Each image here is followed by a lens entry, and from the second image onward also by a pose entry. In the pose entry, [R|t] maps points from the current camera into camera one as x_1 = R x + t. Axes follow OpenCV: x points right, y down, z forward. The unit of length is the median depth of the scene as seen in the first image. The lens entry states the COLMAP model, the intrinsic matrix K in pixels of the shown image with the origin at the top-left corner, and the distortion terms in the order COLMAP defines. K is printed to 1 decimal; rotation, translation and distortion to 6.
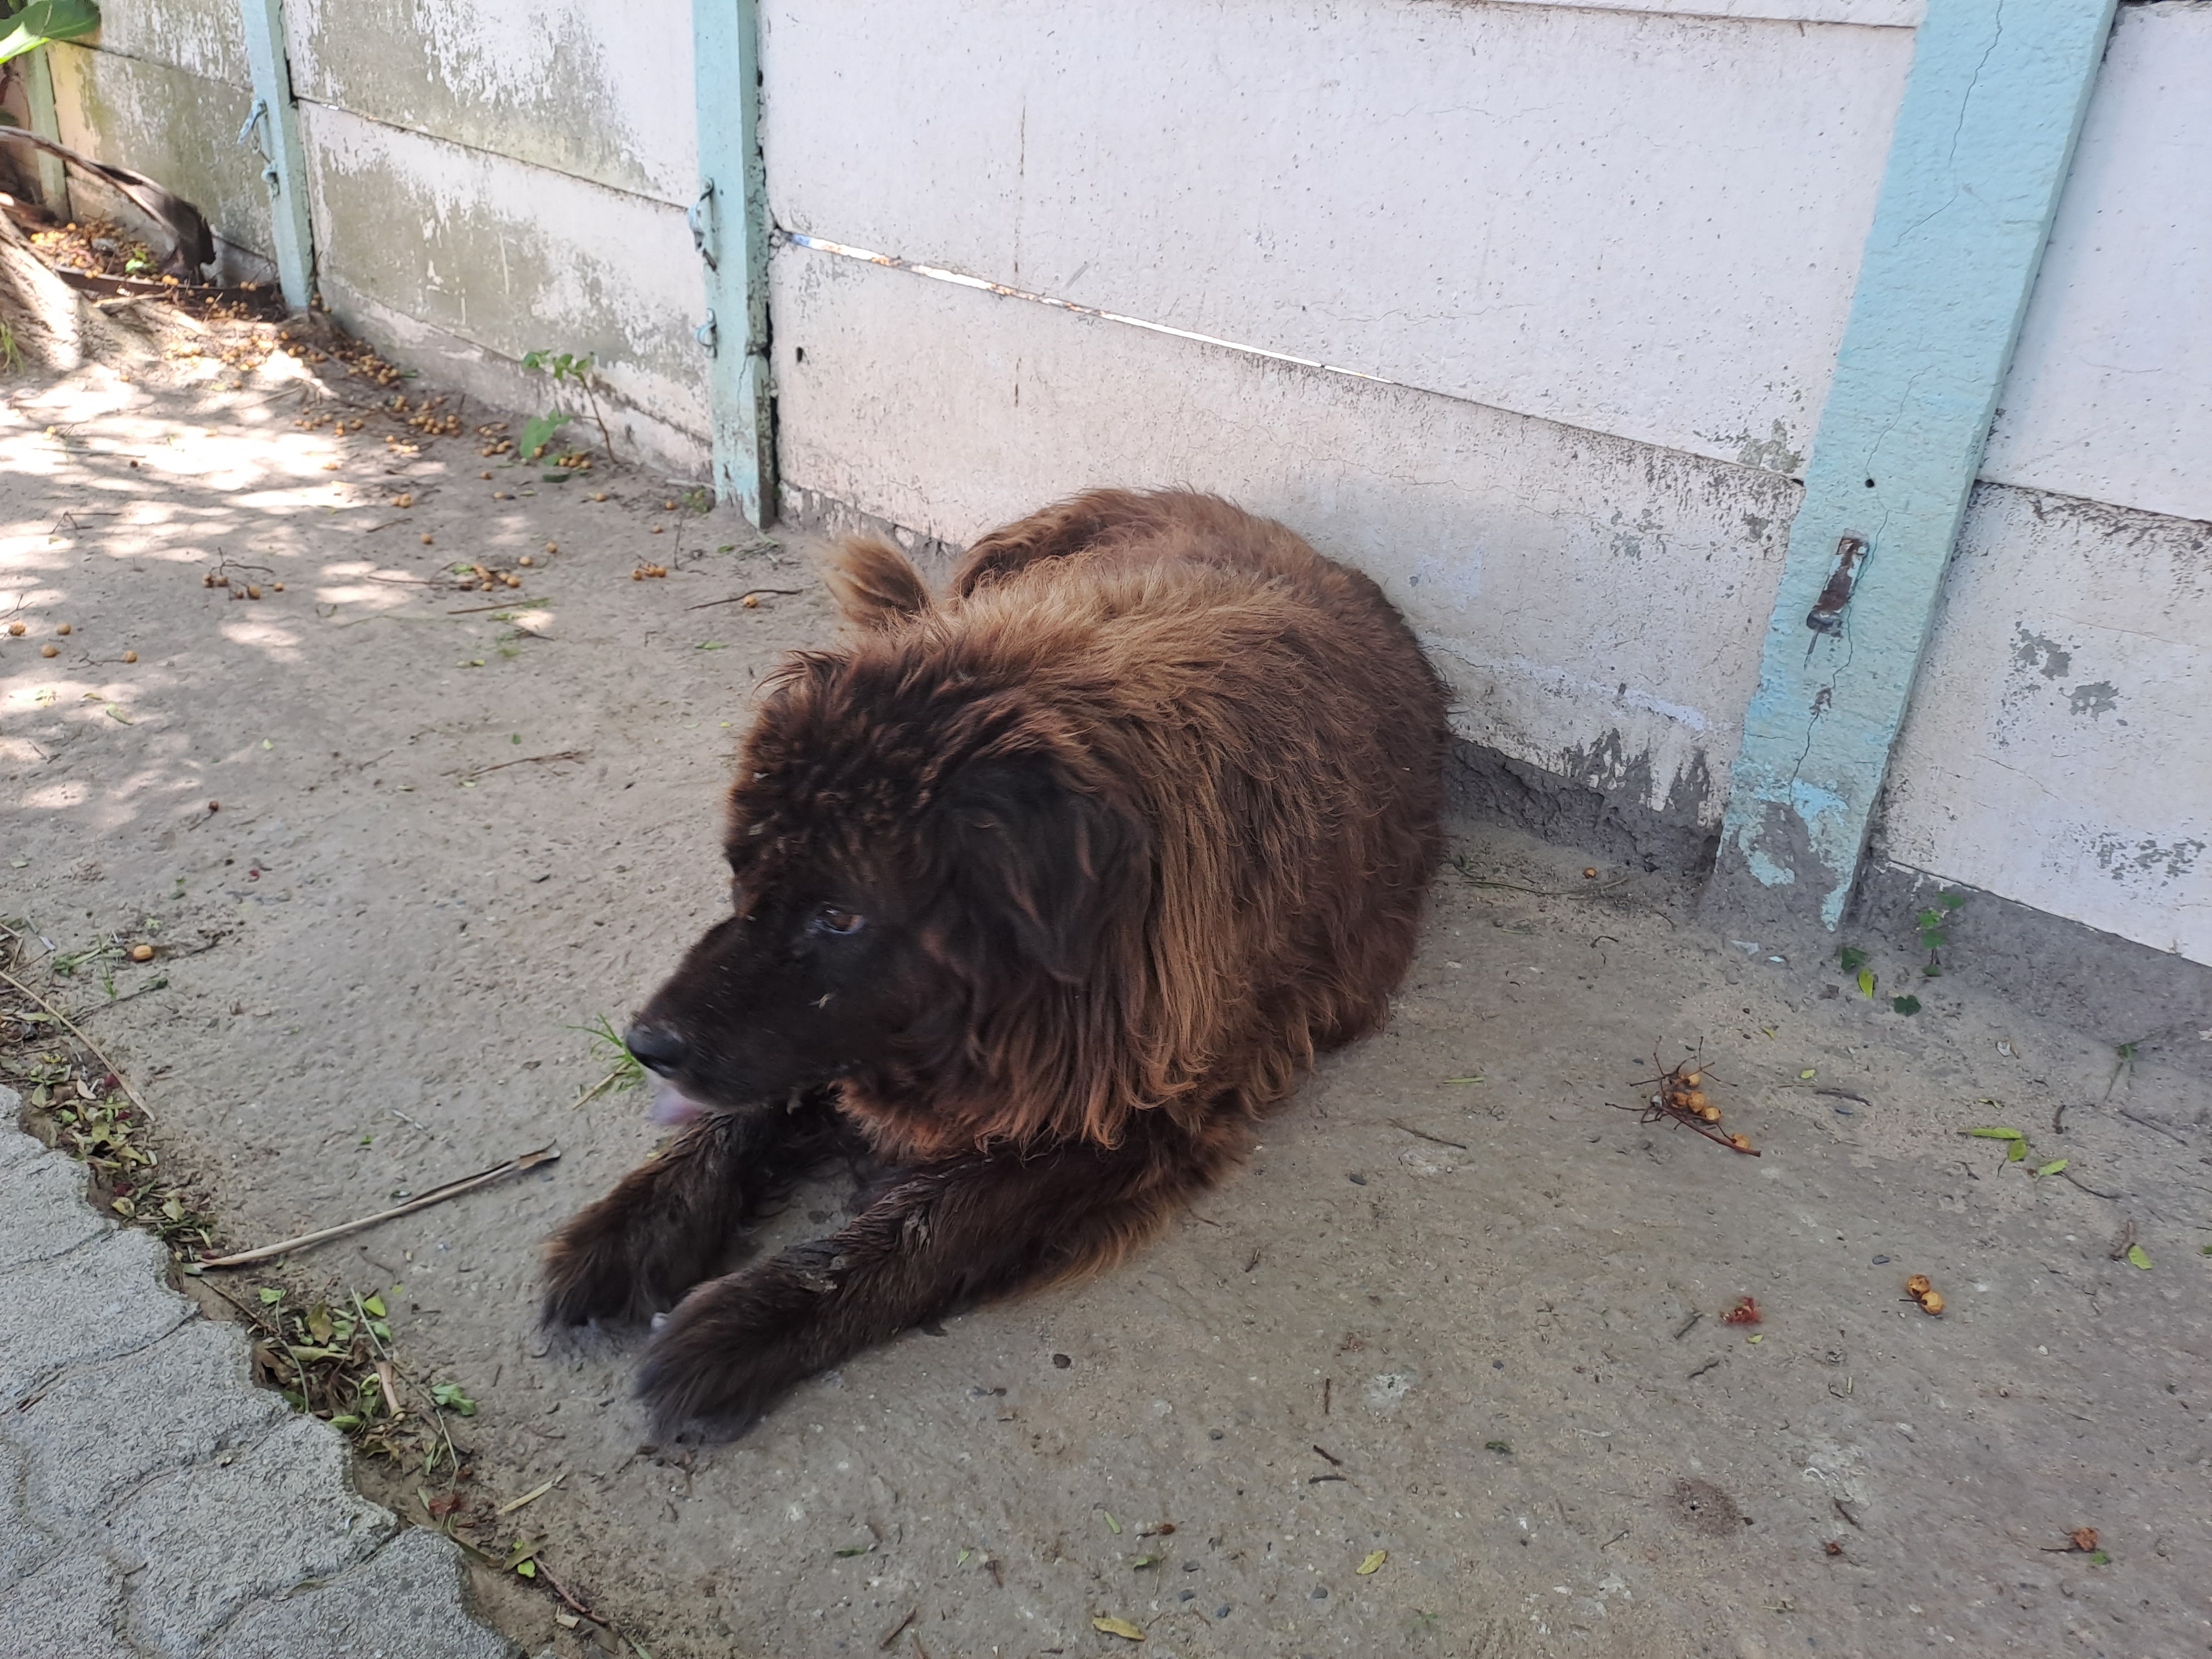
lens RADIAL K [[1642.1, 0, 1088.6], [0, 1642.1, 836.0], [0, 0, 1]] dist [0.046314, -0.053120]
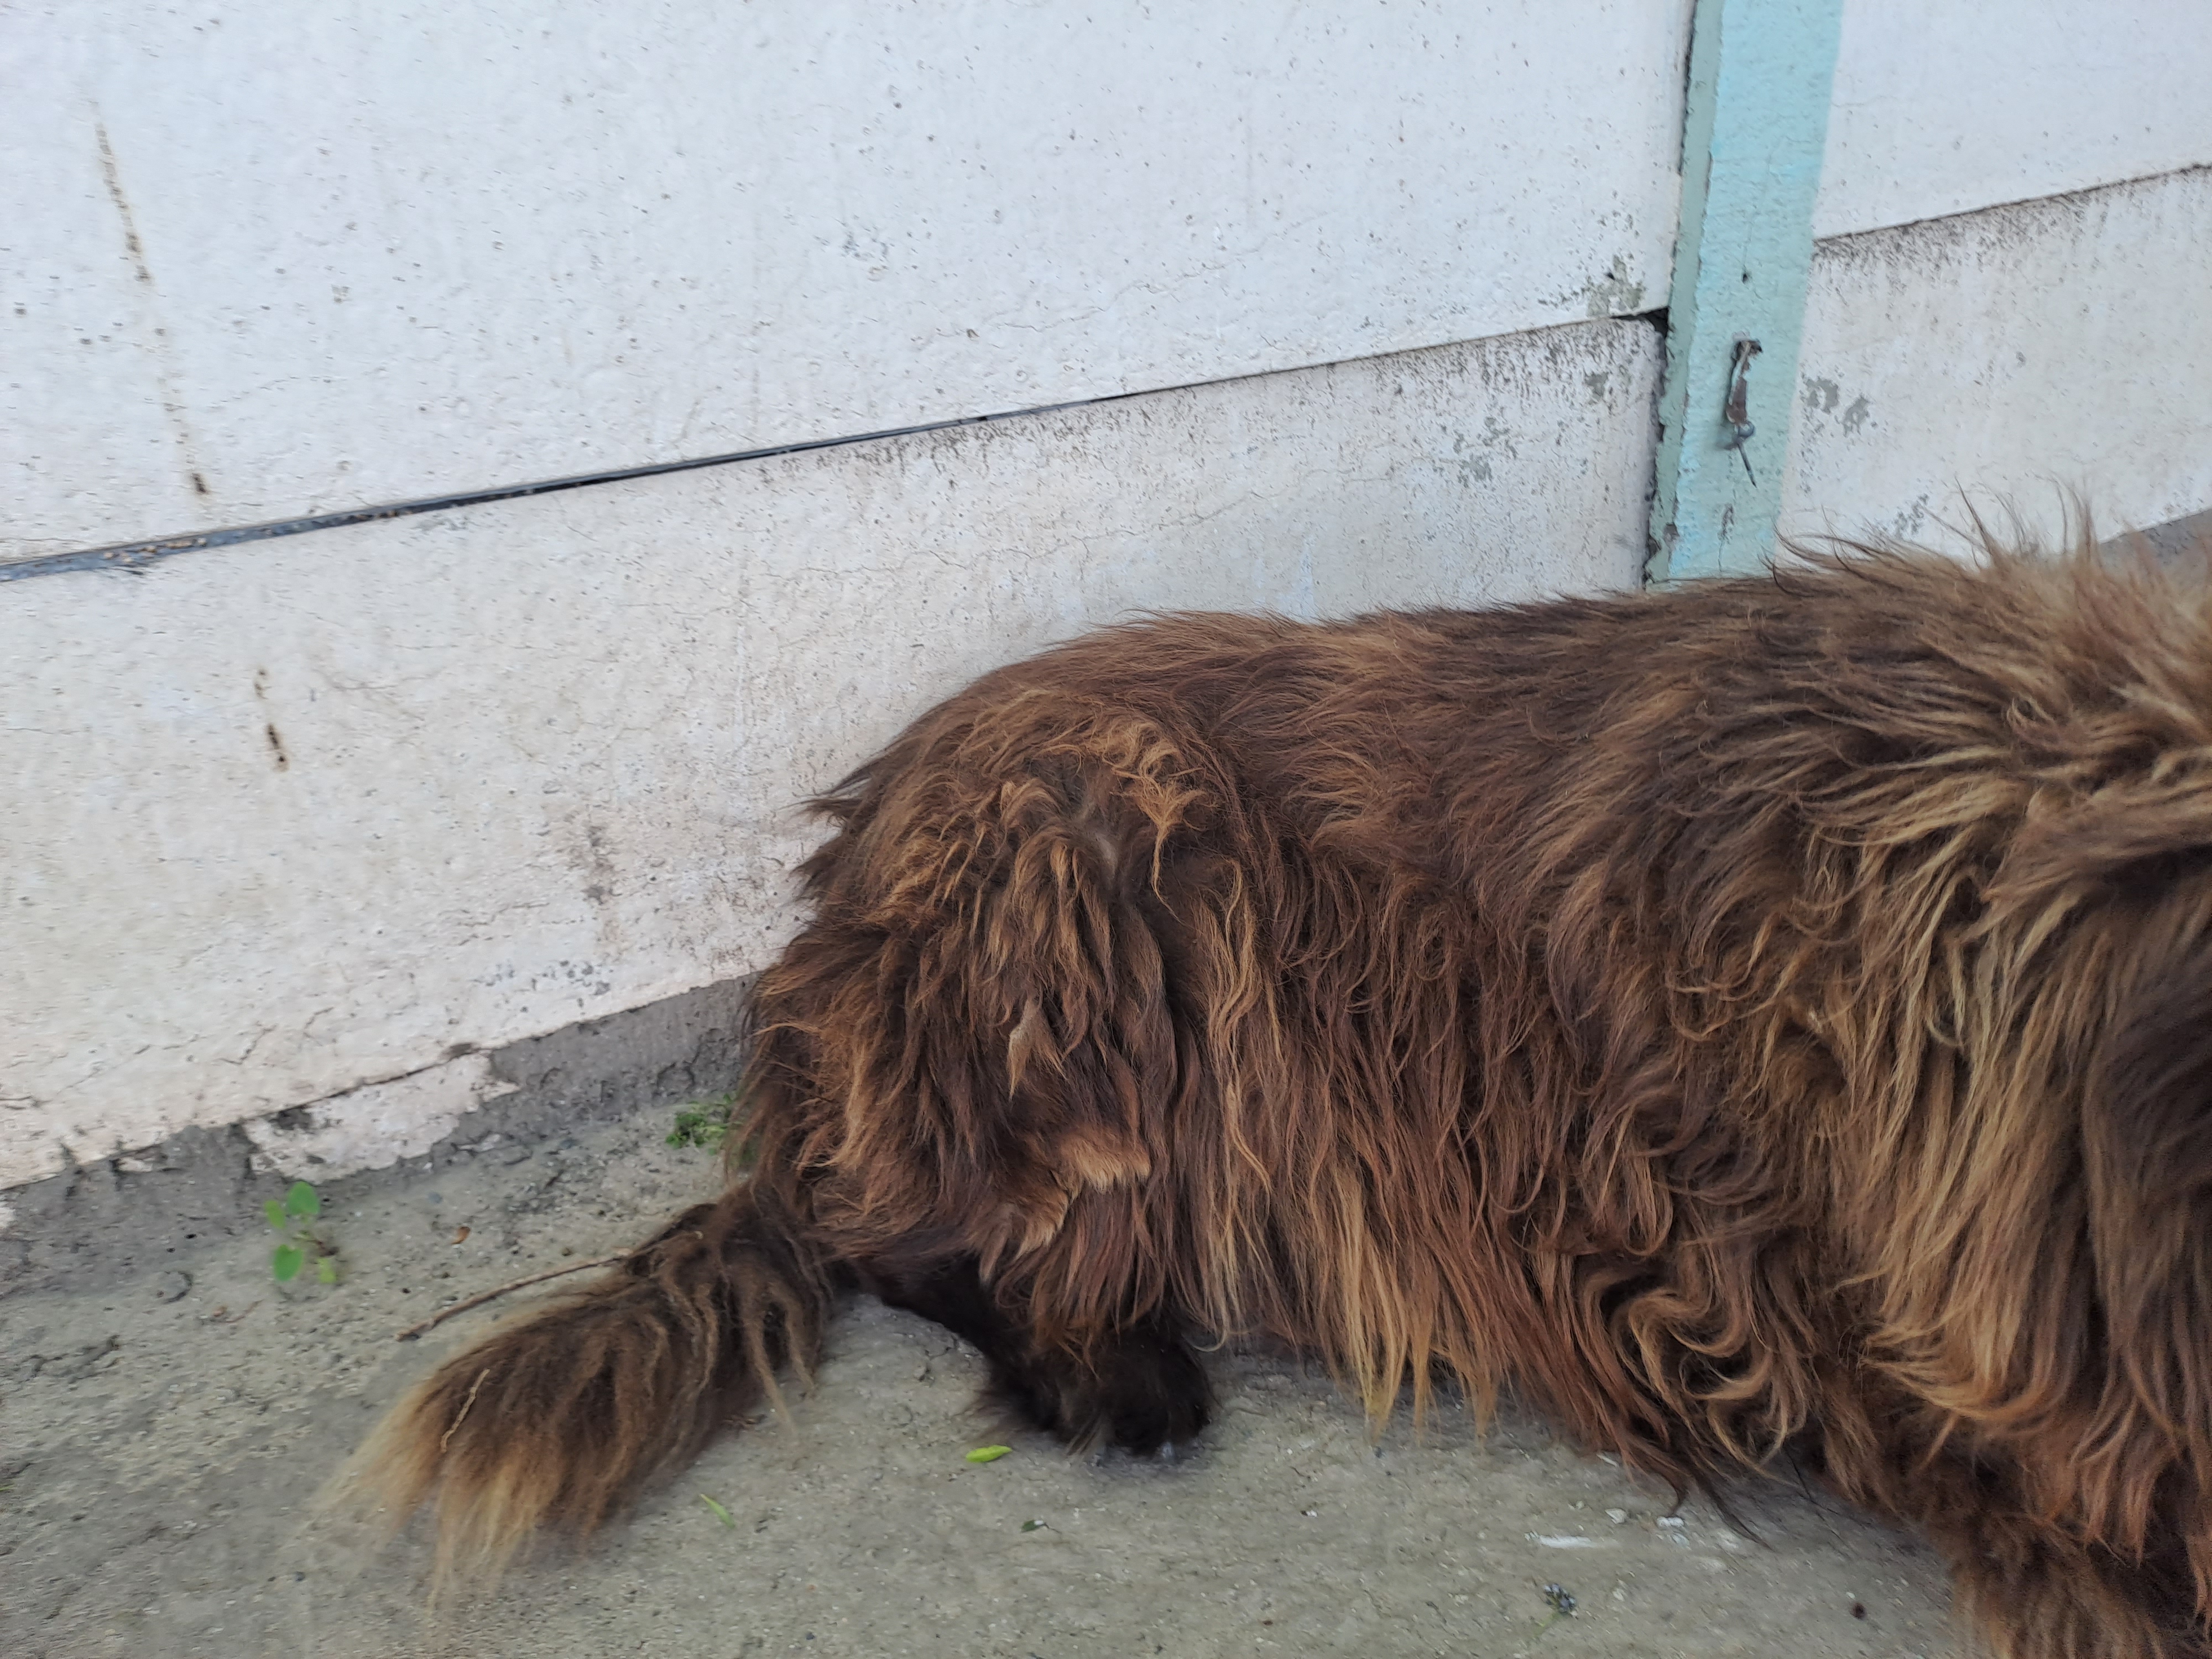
lens RADIAL K [[1642.1, 0, 1104.6], [0, 1642.1, 858.8], [0, 0, 1]] dist [0.046314, -0.053120]
pose [[0.315208, -0.457843, 0.831278, -0.486045], [0.526585, 0.813097, 0.248157, -0.309499], [-0.789527, 0.359518, 0.497388, 0.783271]]
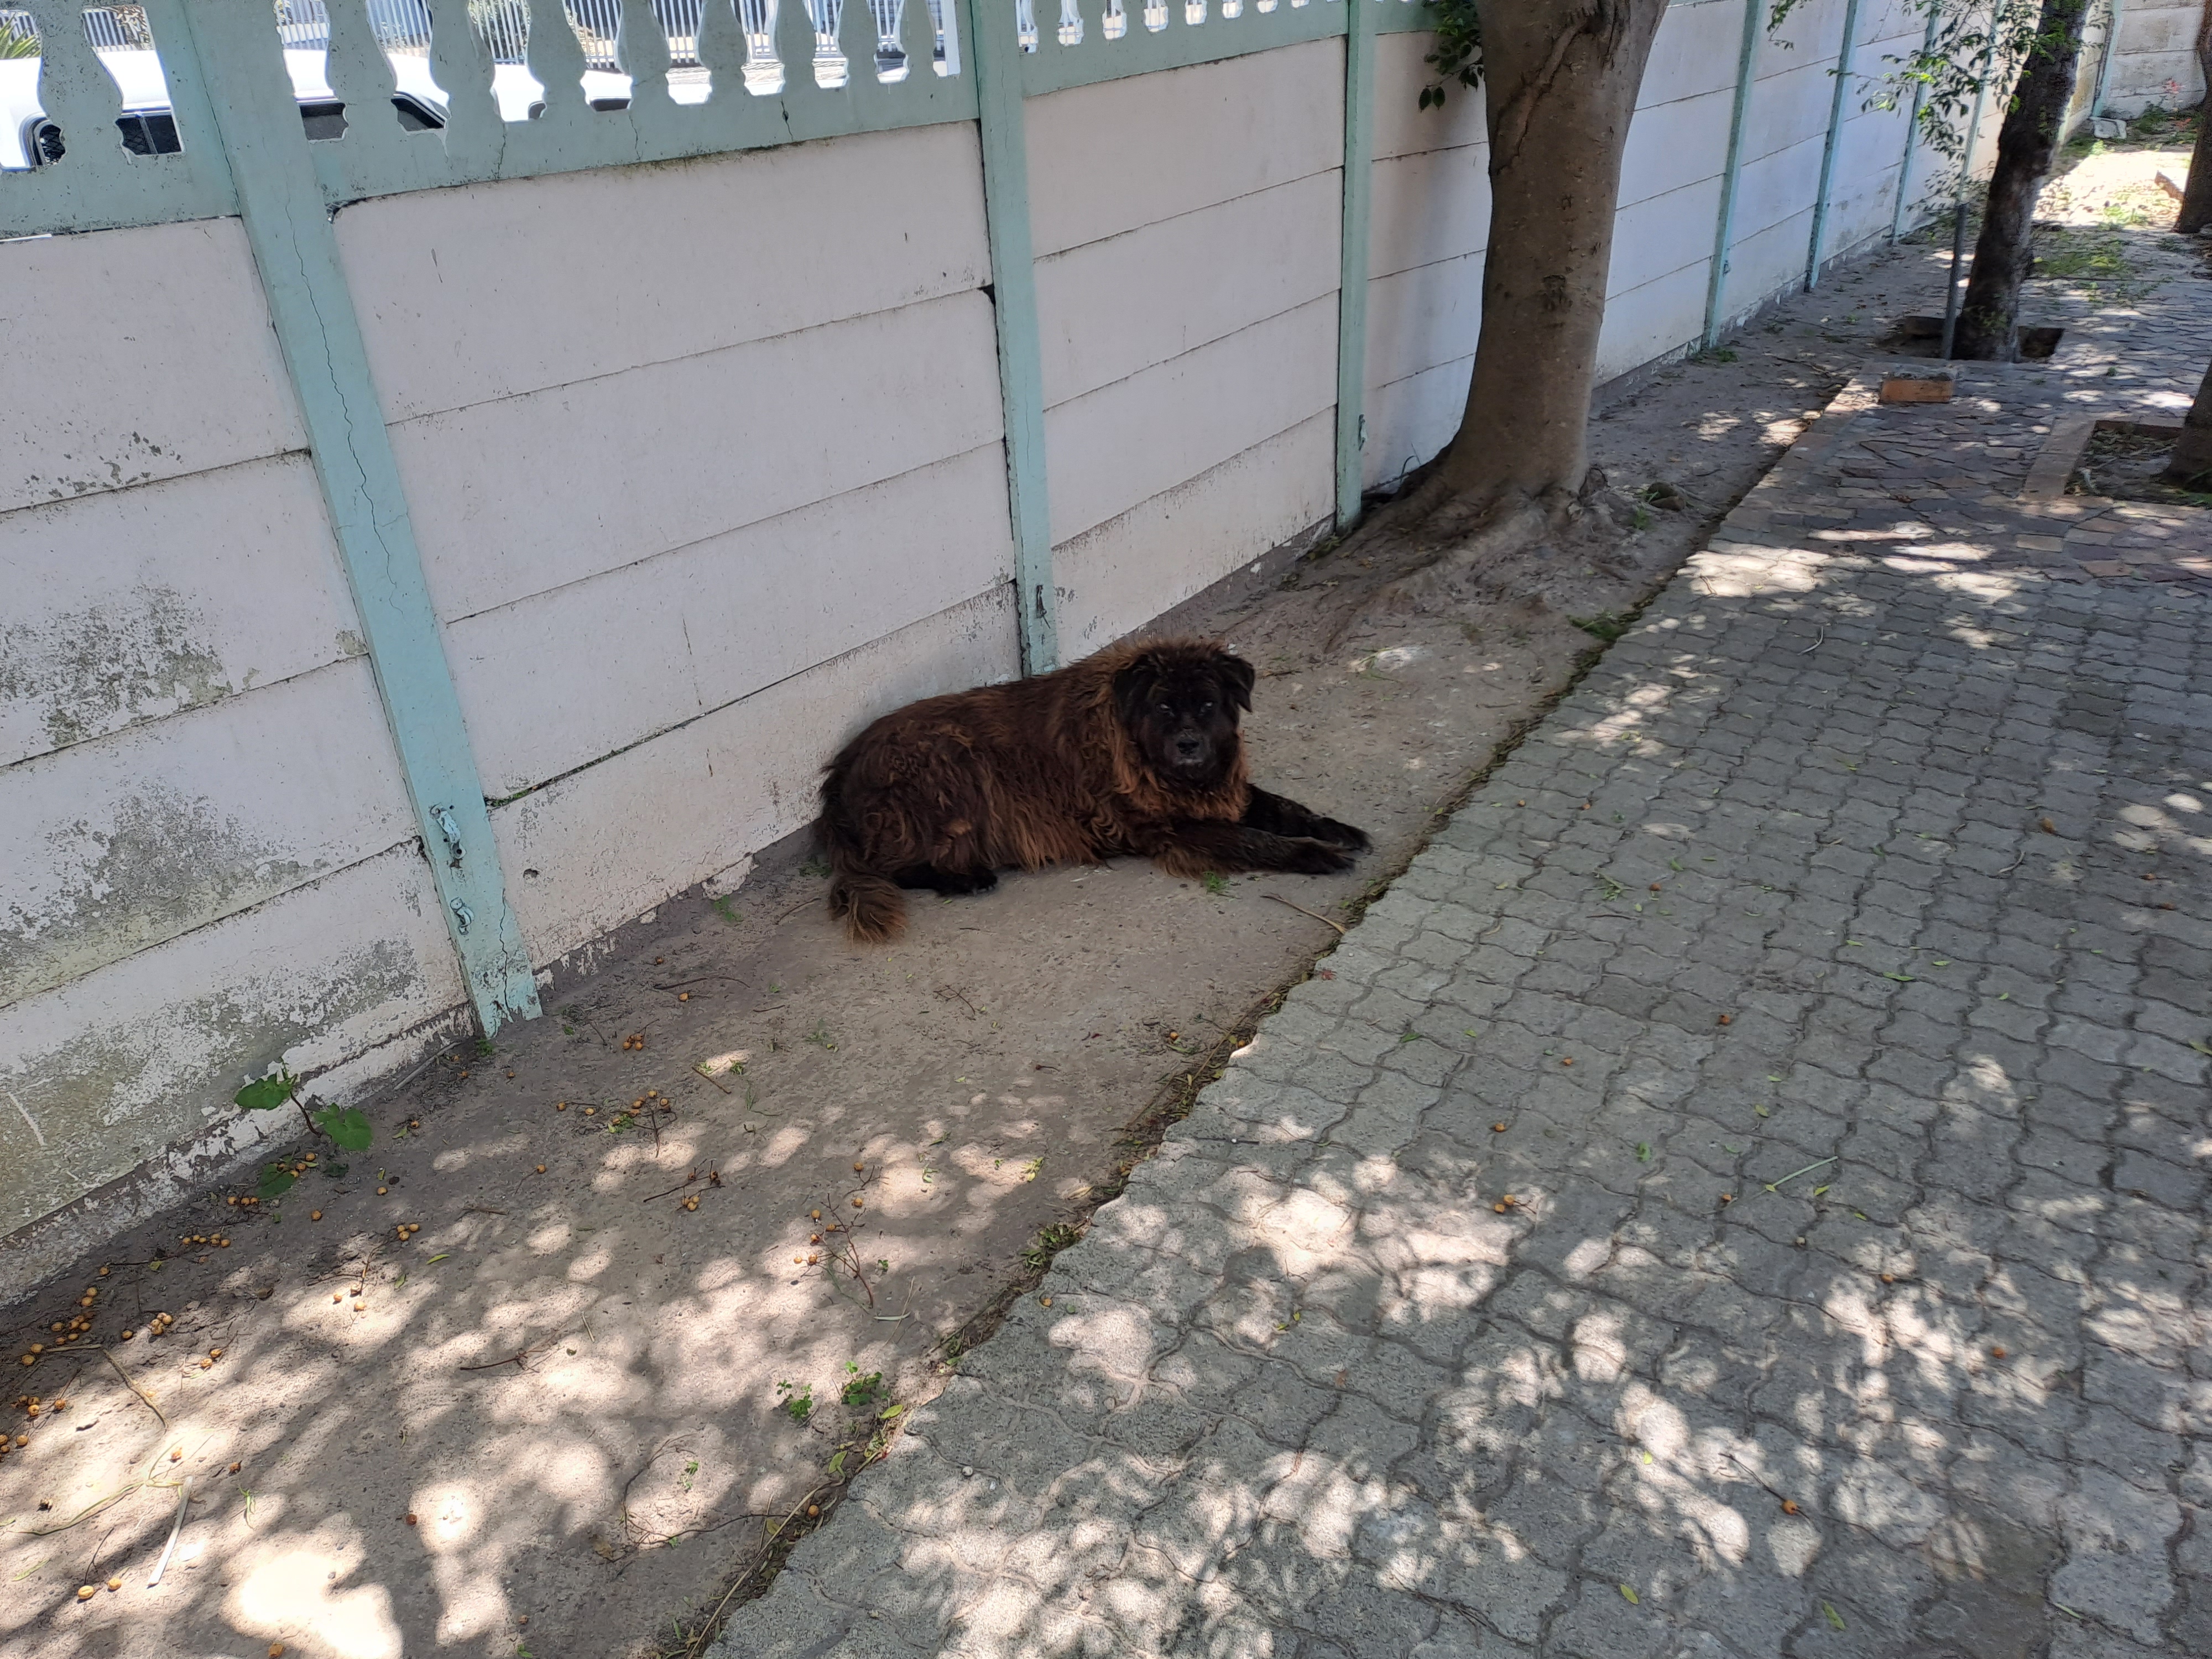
lens RADIAL K [[1622.5, 0, 1070.5], [0, 1622.5, 957.5], [0, 0, 1]] dist [0.014118, 0.003299]
pose [[-0.137487, -0.530791, 0.836276, -2.067962], [0.521011, 0.679301, 0.516814, -1.051255], [-0.842404, 0.506765, 0.183154, 0.633258]]
